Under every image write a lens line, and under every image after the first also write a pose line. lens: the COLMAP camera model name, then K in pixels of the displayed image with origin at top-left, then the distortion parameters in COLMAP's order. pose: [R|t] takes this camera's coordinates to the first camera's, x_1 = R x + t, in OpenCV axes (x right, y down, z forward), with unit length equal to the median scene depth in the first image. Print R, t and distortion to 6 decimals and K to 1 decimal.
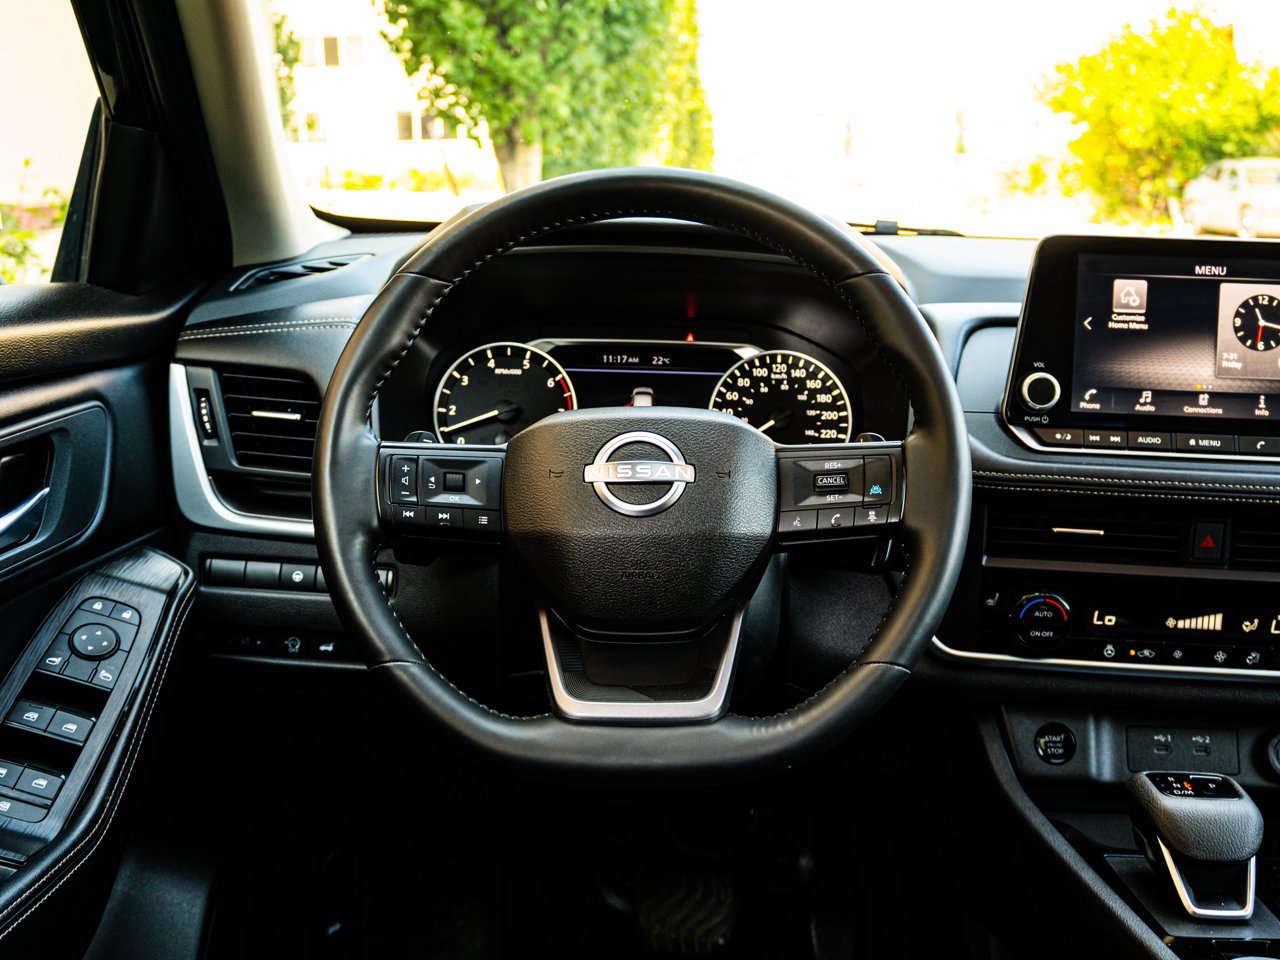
lens RADIAL K [[1491.2, 0, 640.0], [0, 1491.2, 480.0], [0, 0, 1]] dist [-0.016616, 0.083048]
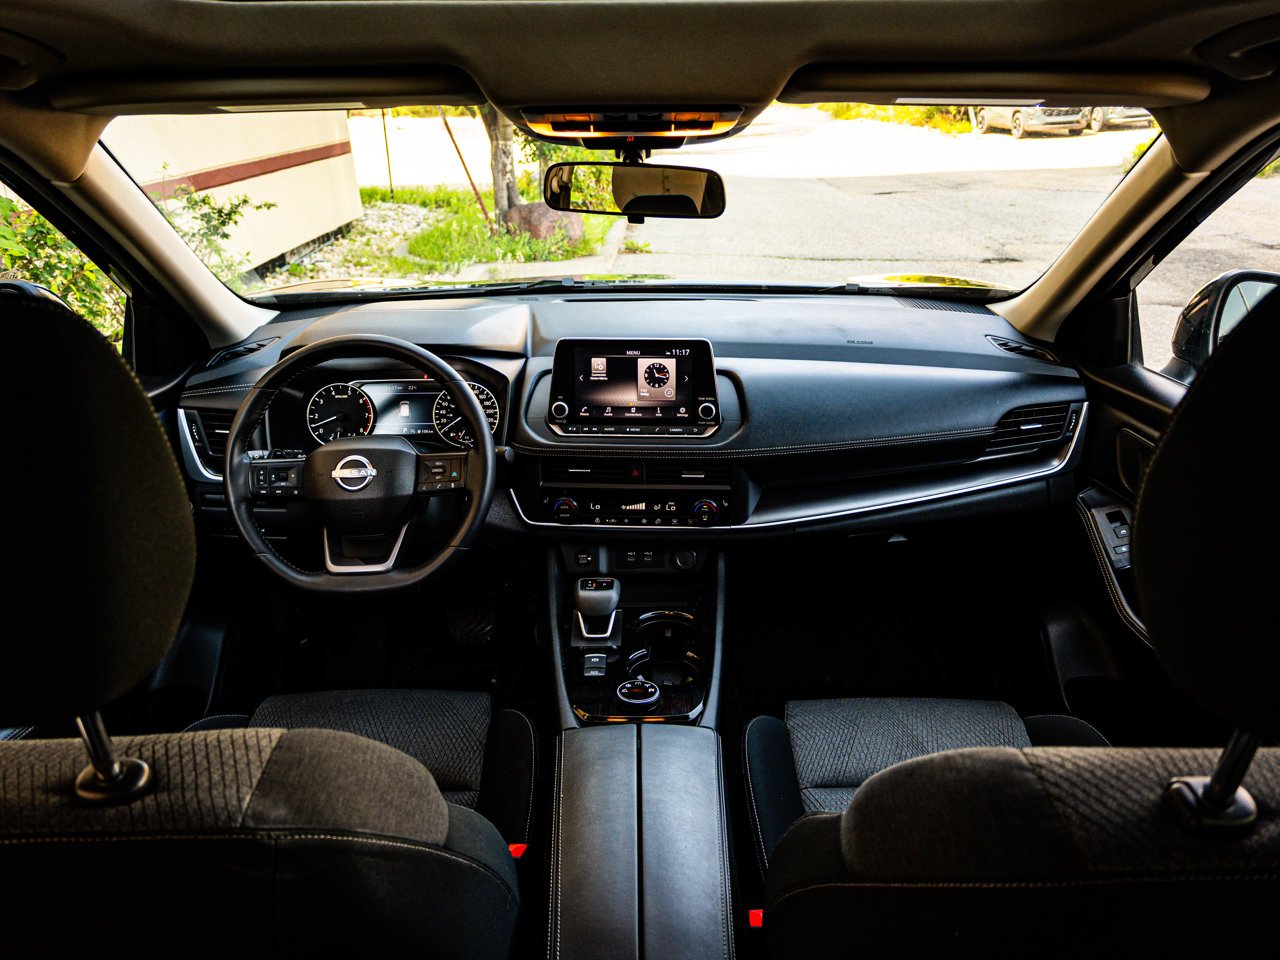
lens RADIAL K [[985.9, 0, 642.2], [0, 985.9, 472.8], [0, 0, 1]] dist [-0.000526, 0.000499]
pose [[0.999089, -0.042522, 0.003741, 0.381411], [0.041282, 0.984796, 0.168738, -0.211476], [-0.010859, -0.168430, 0.985654, -0.488446]]
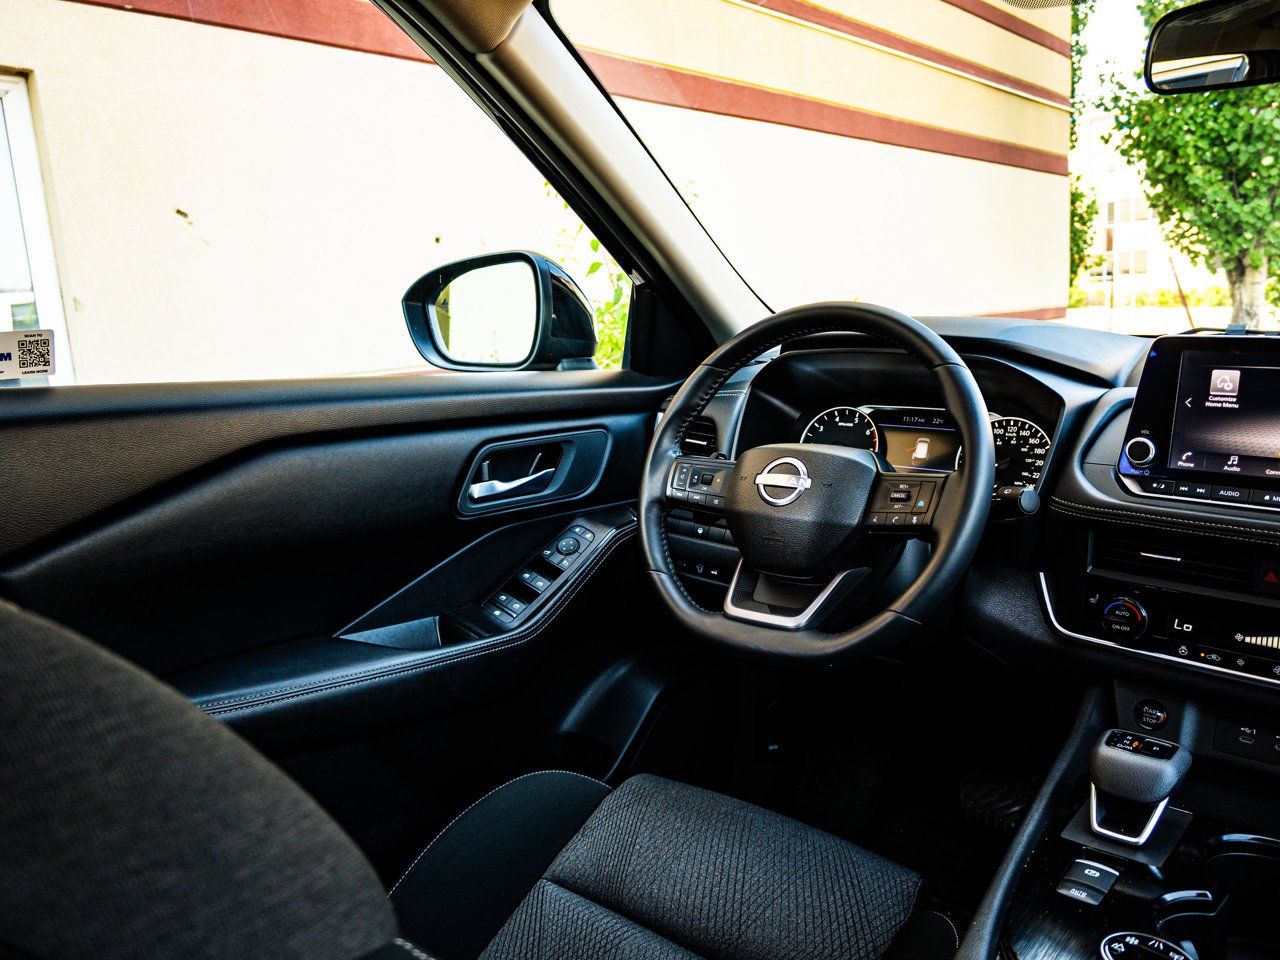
lens RADIAL K [[985.9, 0, 642.2], [0, 985.9, 472.8], [0, 0, 1]] dist [-0.000526, 0.000499]
pose [[0.777830, 0.068928, -0.624684, 0.476407], [-0.087911, 0.996128, 0.000451, -0.000115], [0.622296, 0.054565, 0.780878, 0.012338]]
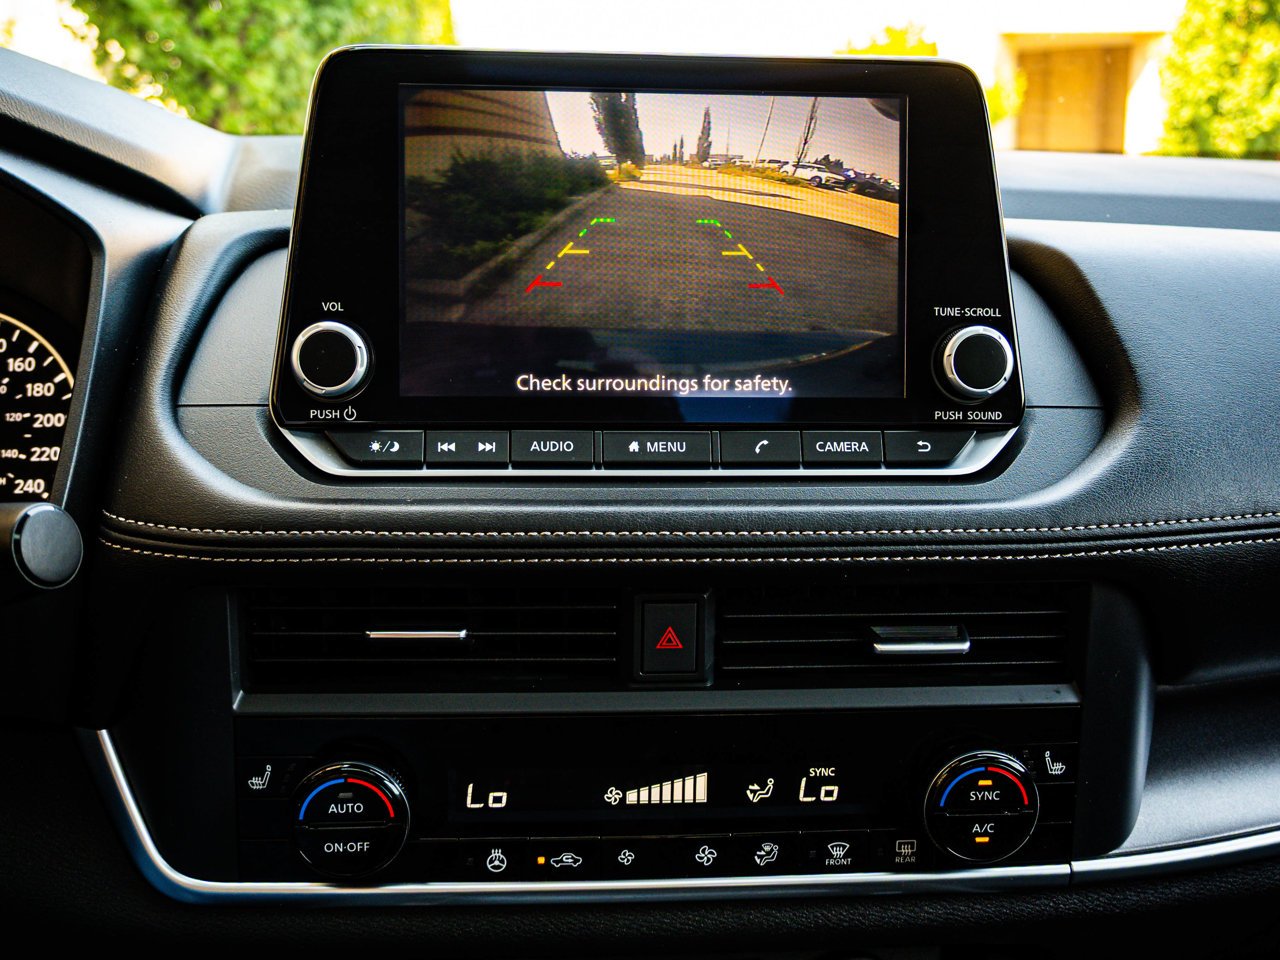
lens RADIAL K [[1366.3, 0, 639.4], [0, 1366.3, 464.1], [0, 0, 1]] dist [0.004849, 0.003610]
pose [[0.988772, -0.046911, 0.141874, 0.303038], [0.046981, 0.998892, 0.002854, -0.020540], [-0.141851, 0.003844, 0.989881, 0.526991]]
